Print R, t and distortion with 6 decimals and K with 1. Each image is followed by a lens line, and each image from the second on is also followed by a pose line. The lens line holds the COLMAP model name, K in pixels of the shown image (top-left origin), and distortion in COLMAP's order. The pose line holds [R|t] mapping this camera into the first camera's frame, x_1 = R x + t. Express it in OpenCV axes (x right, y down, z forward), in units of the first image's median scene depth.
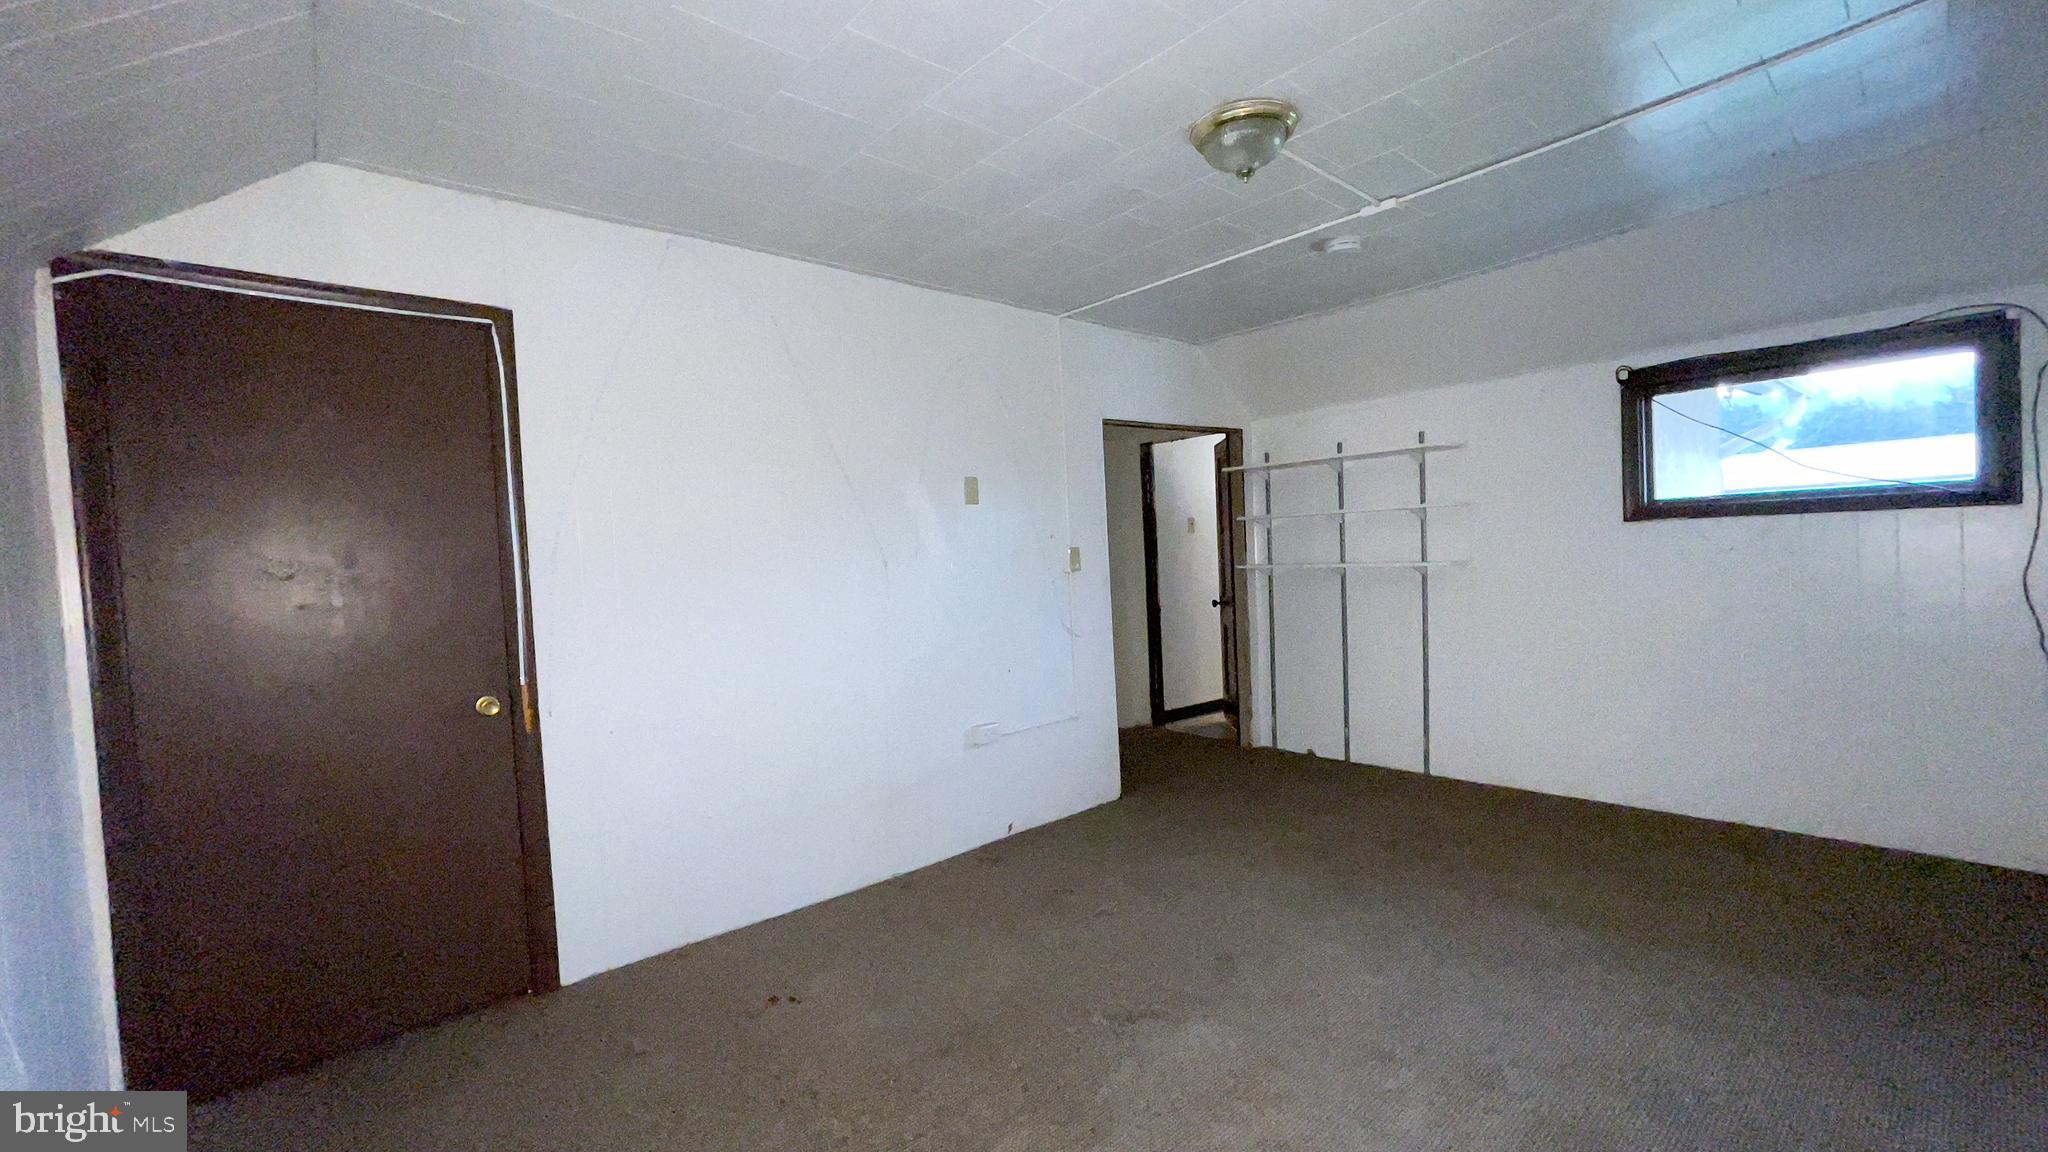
lens RADIAL K [[820.8, 0, 1028.2], [0, 820.8, 582.6], [0, 0, 1]] dist [0.003707, 0.000552]
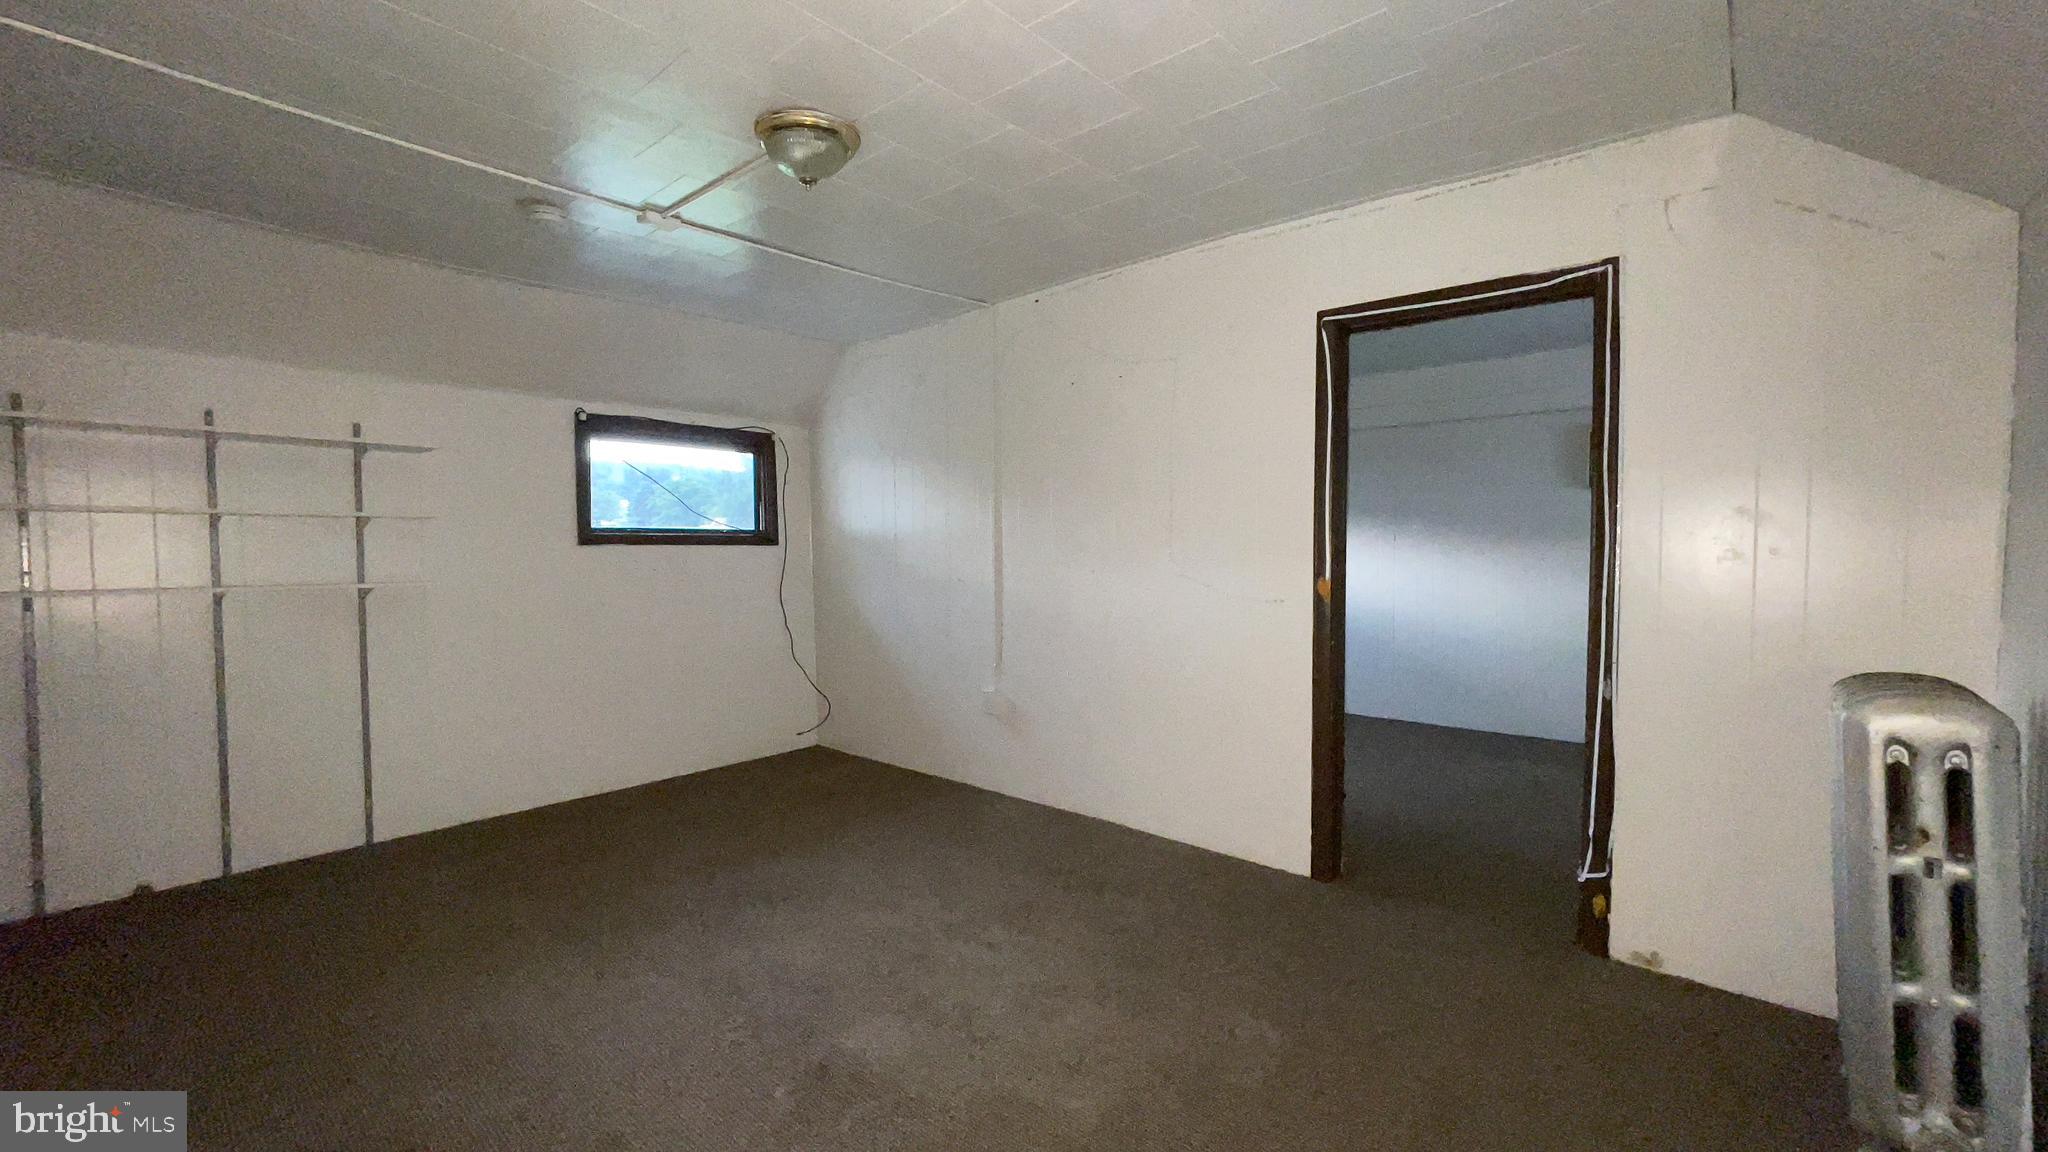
lens RADIAL K [[840.0, 0, 986.0], [0, 840.0, 577.9], [0, 0, 1]] dist [-0.001569, -0.000195]
pose [[-0.081495, 0.013478, 0.996583, -0.461543], [0.049076, 0.998750, -0.009494, 0.009793], [-0.995465, 0.048134, -0.082054, 0.522284]]
